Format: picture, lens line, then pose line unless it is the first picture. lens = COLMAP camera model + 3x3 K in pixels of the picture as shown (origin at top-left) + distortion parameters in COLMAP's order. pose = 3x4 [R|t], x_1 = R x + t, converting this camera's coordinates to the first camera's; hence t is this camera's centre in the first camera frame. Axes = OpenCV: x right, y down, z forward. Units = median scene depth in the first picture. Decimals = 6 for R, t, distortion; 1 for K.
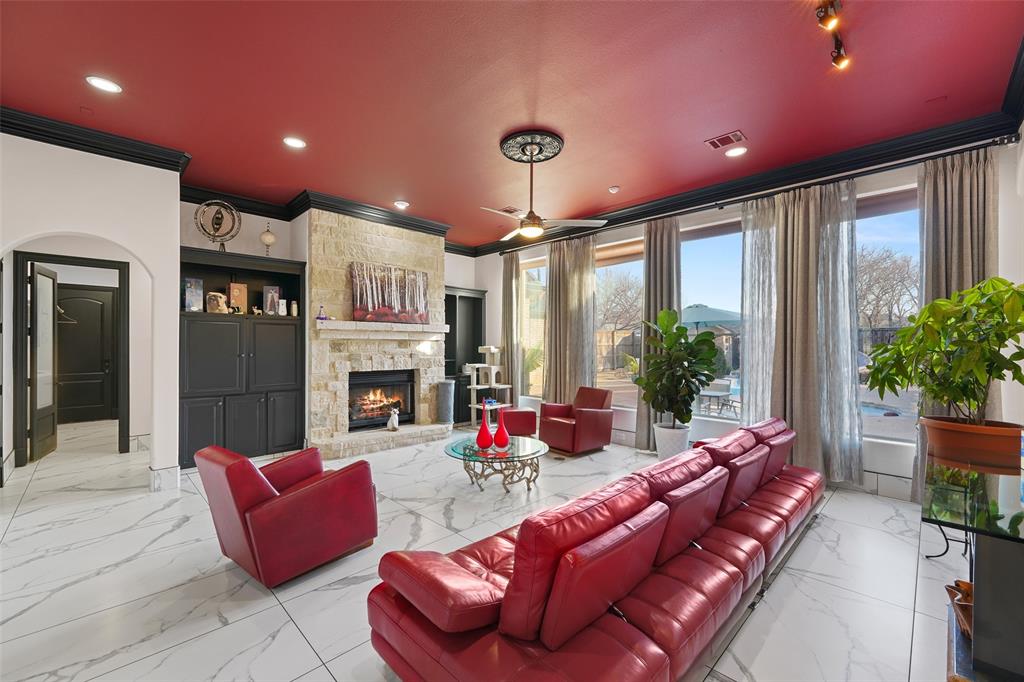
lens RADIAL K [[411.8, 0, 507.4], [0, 411.8, 344.2], [0, 0, 1]] dist [0.001238, 0.000370]
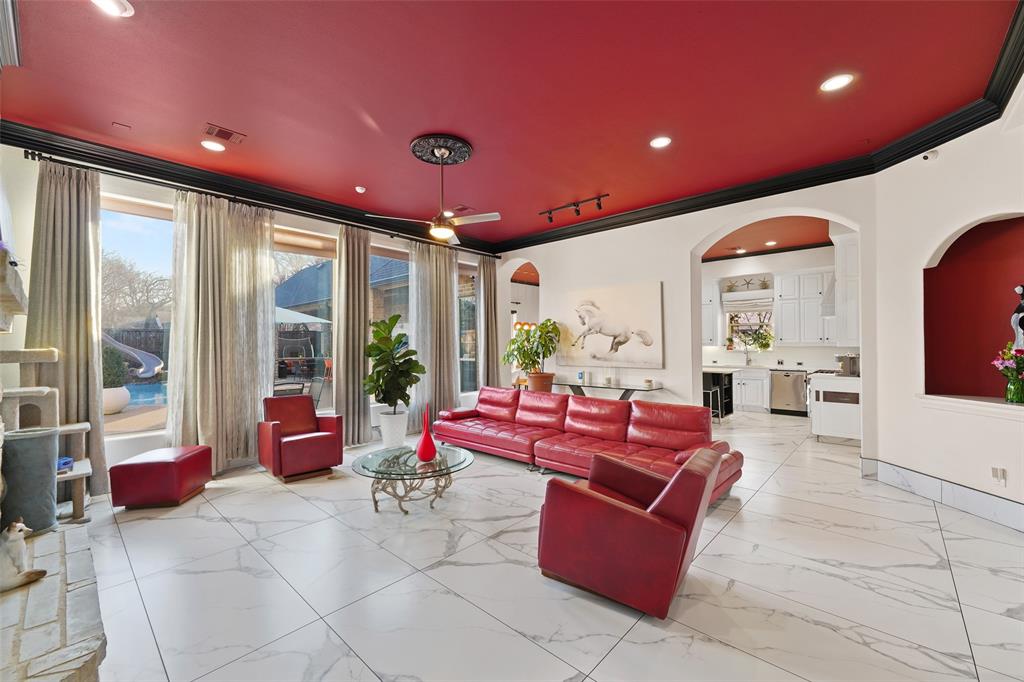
lens RADIAL K [[411.8, 0, 507.6], [0, 411.8, 340.8], [0, 0, 1]] dist [0.001238, 0.000370]
pose [[-0.040163, 0.013870, 0.999097, -0.735006], [0.009906, 0.999860, -0.013482, 0.009958], [-0.999144, 0.009356, -0.040295, 0.675356]]
